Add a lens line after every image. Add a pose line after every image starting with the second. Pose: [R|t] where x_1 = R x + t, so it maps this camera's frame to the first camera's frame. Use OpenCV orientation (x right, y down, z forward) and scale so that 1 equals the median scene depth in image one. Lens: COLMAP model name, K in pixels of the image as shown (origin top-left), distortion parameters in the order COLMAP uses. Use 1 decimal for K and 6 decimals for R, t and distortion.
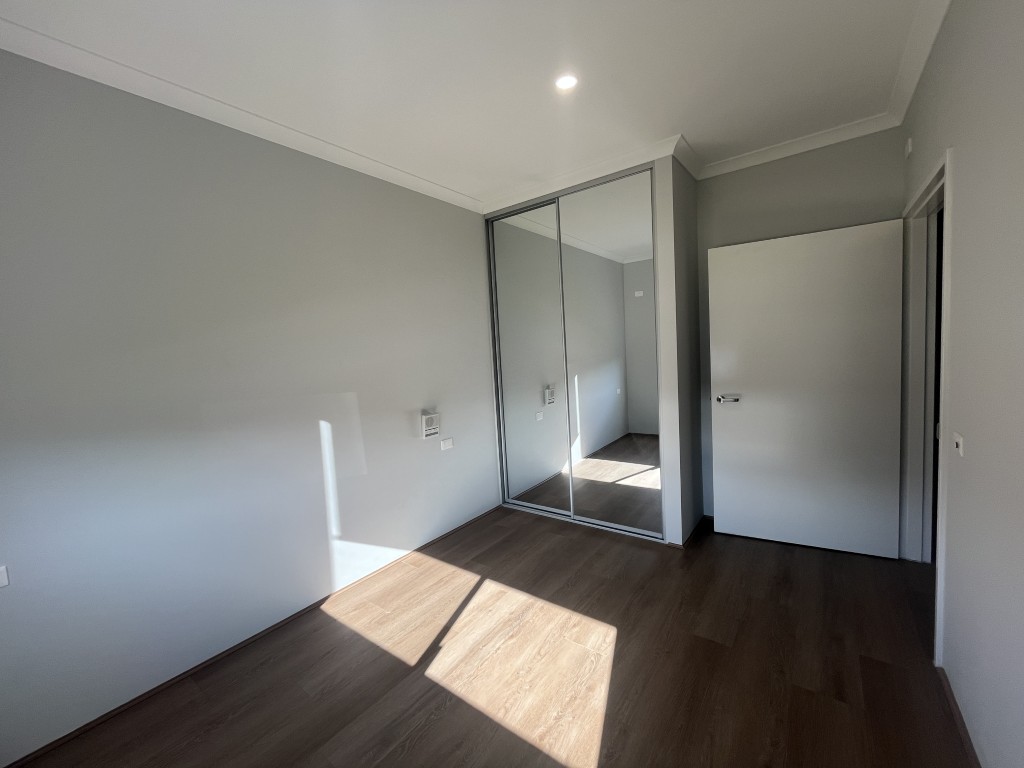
lens RADIAL K [[410.9, 0, 510.7], [0, 410.9, 380.0], [0, 0, 1]] dist [0.010390, -0.001510]
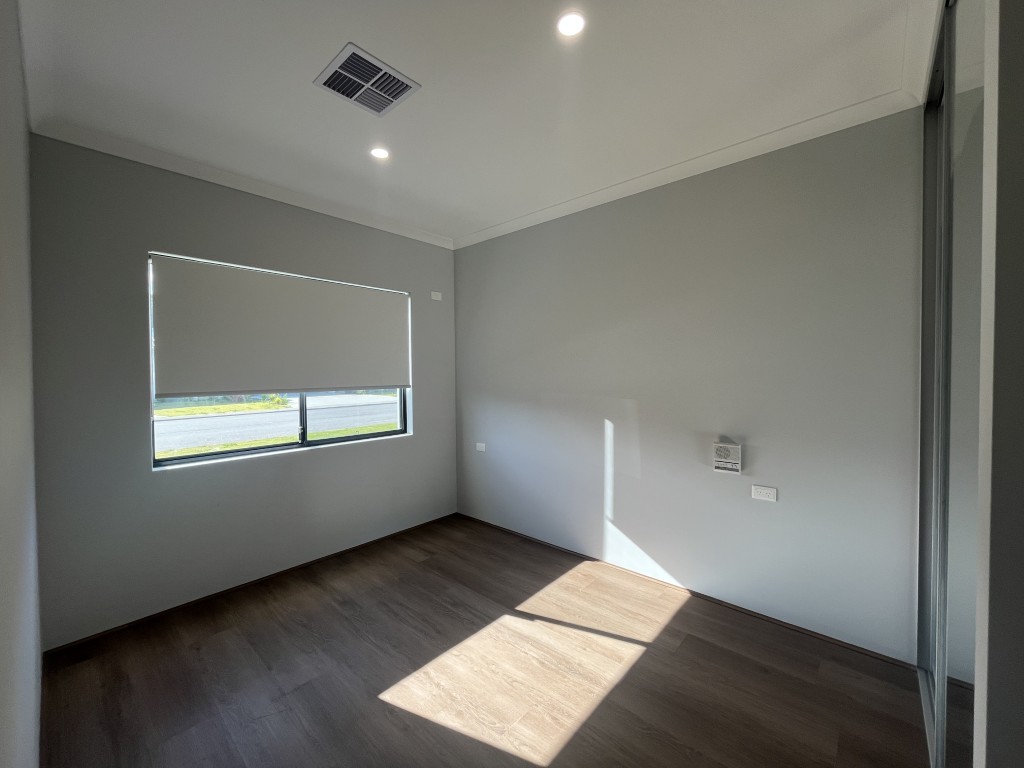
lens RADIAL K [[410.9, 0, 505.5], [0, 410.9, 384.9], [0, 0, 1]] dist [0.010390, -0.001510]
pose [[-0.087159, 0.081245, -0.992876, 0.817951], [-0.051228, 0.994985, 0.085914, -0.098271], [0.994876, 0.058351, -0.082560, 0.846438]]
